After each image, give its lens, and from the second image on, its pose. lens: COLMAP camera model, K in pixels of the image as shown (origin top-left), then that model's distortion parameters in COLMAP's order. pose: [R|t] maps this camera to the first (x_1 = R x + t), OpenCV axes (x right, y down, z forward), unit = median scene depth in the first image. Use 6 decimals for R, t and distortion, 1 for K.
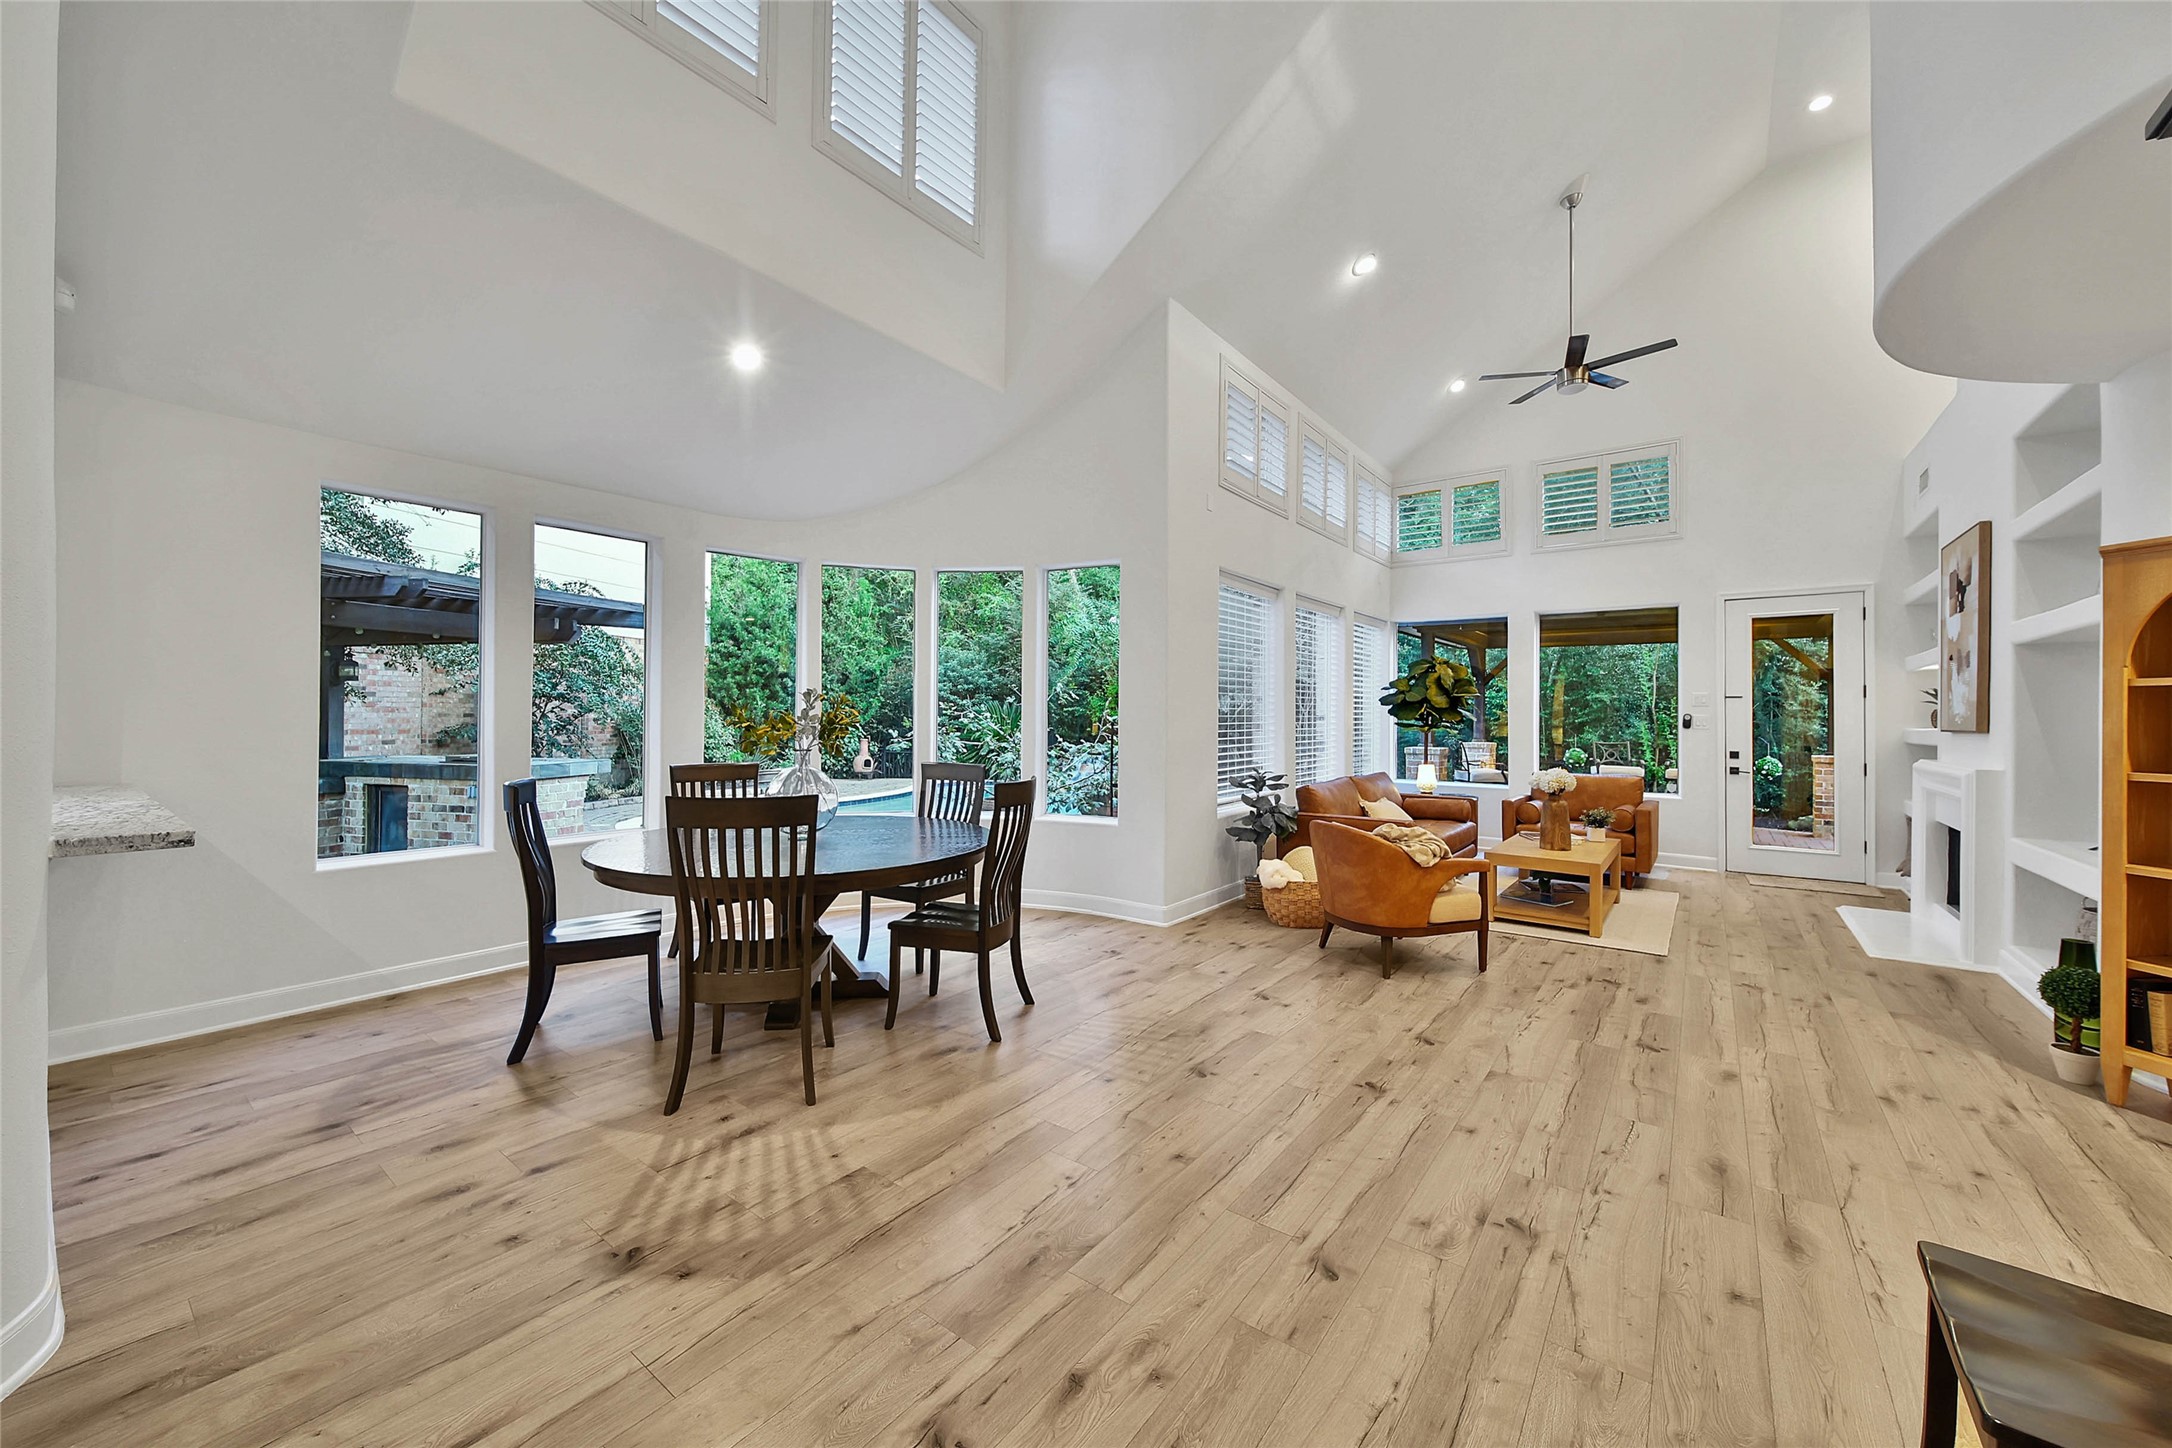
lens RADIAL K [[838.4, 0, 1086.0], [0, 838.4, 724.0], [0, 0, 1]] dist [-0.000769, -0.000042]
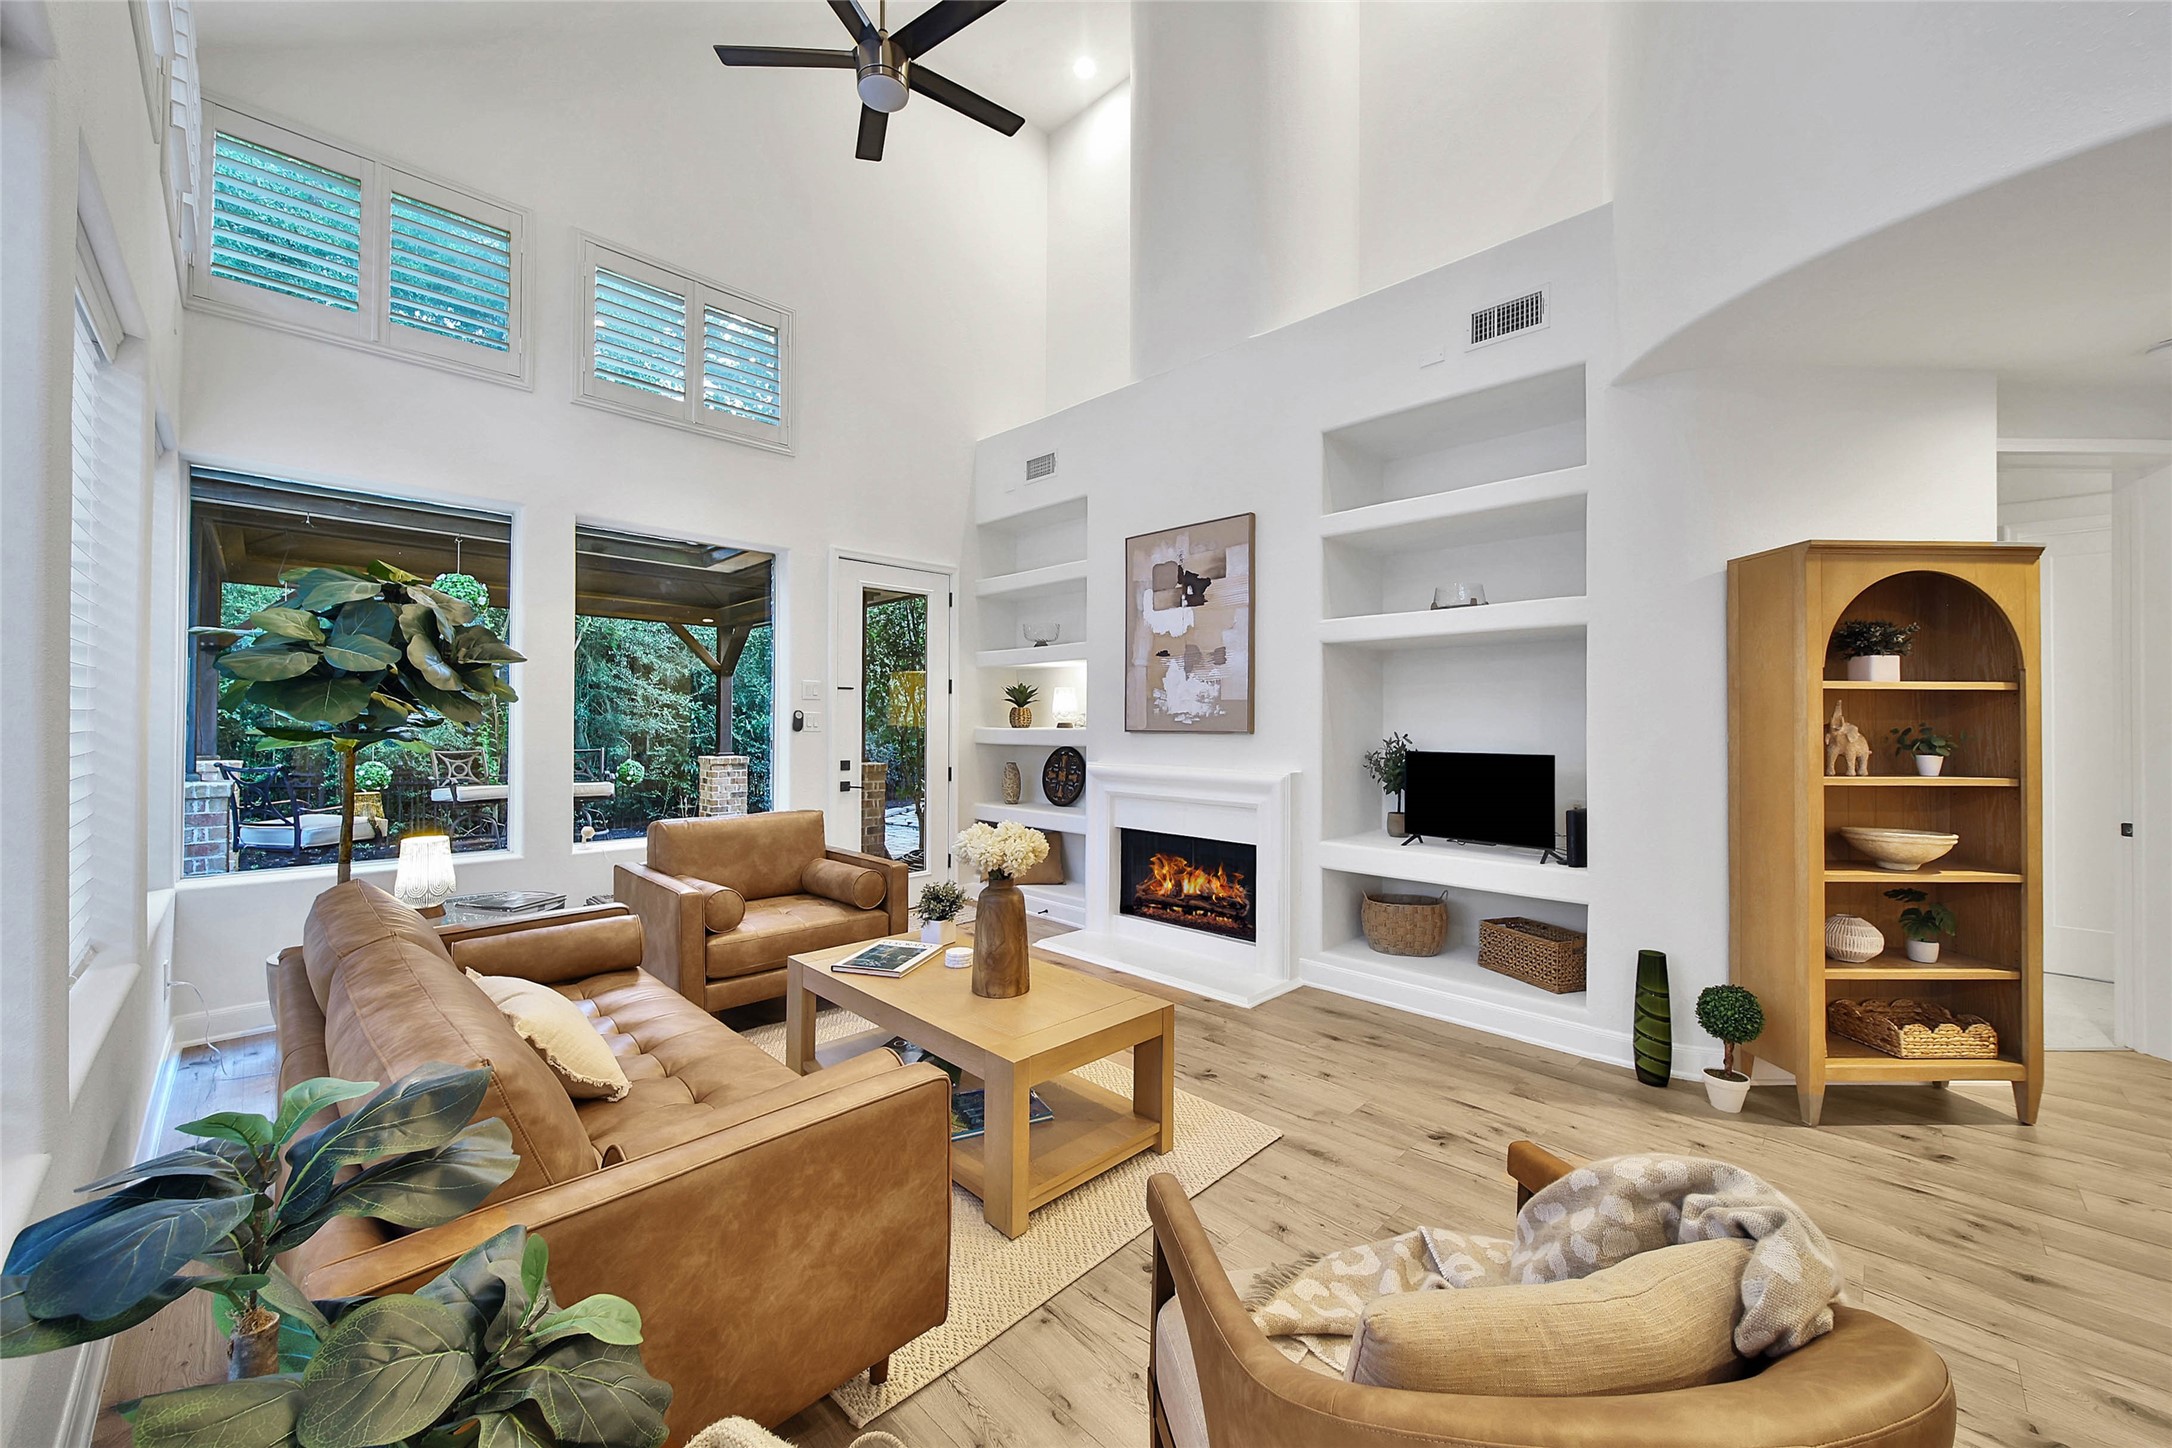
lens RADIAL K [[821.5, 0, 1086.0], [0, 821.5, 724.0], [0, 0, 1]] dist [-0.000304, 0.000113]
pose [[0.146990, -0.006394, 0.989117, 0.074811], [0.002187, 0.999979, 0.006139, -0.004637], [-0.989135, 0.001261, 0.147001, 0.695980]]
